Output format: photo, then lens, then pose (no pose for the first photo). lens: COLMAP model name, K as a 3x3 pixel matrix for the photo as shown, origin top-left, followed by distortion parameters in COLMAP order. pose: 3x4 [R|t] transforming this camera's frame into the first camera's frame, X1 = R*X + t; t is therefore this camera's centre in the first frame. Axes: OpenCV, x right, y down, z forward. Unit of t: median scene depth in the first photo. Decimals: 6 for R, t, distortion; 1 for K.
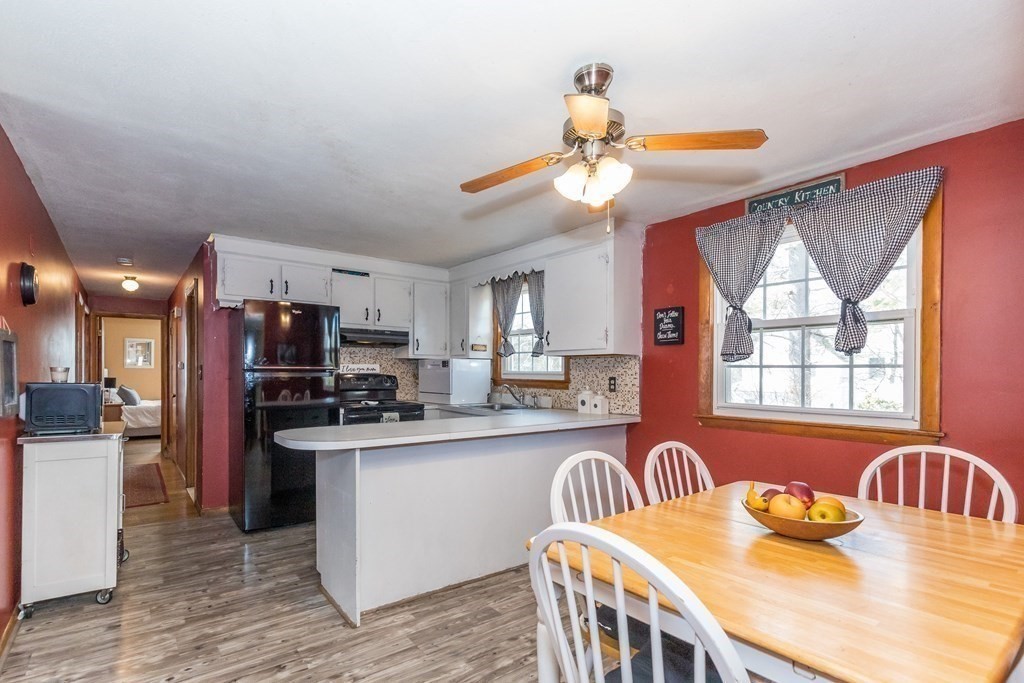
lens RADIAL K [[501.2, 0, 509.2], [0, 501.2, 375.9], [0, 0, 1]] dist [0.001343, -0.000538]
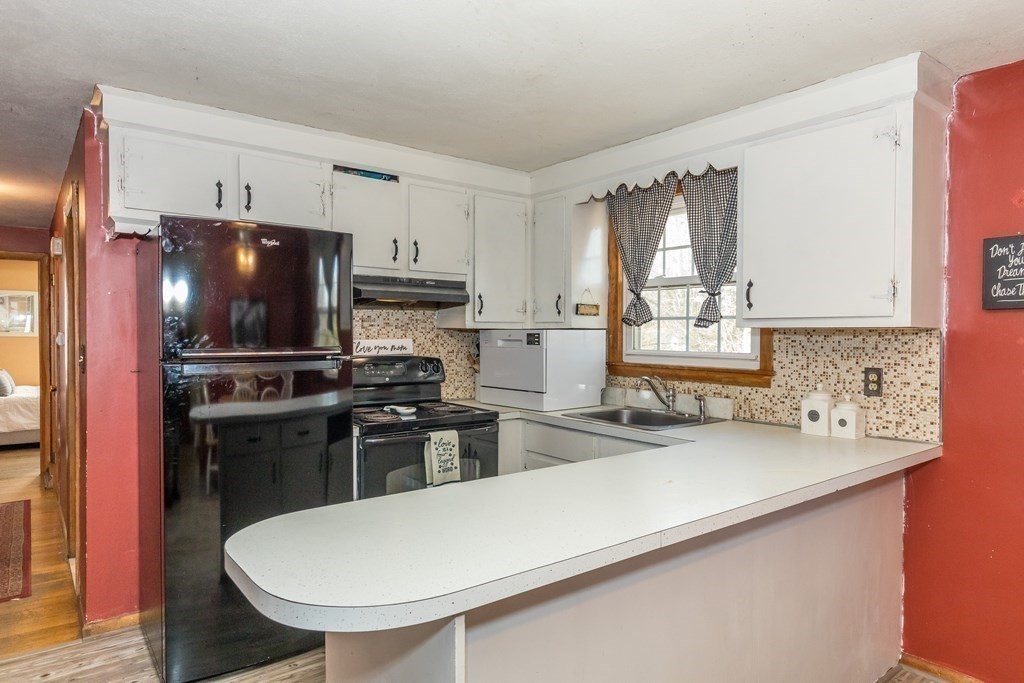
lens RADIAL K [[633.0, 0, 547.5], [0, 633.0, 339.7], [0, 0, 1]] dist [0.001502, 0.001868]
pose [[0.999515, -0.001924, 0.031095, -0.137194], [0.001739, 0.999981, 0.005957, -0.027825], [-0.031106, -0.005900, 0.999499, 0.294892]]
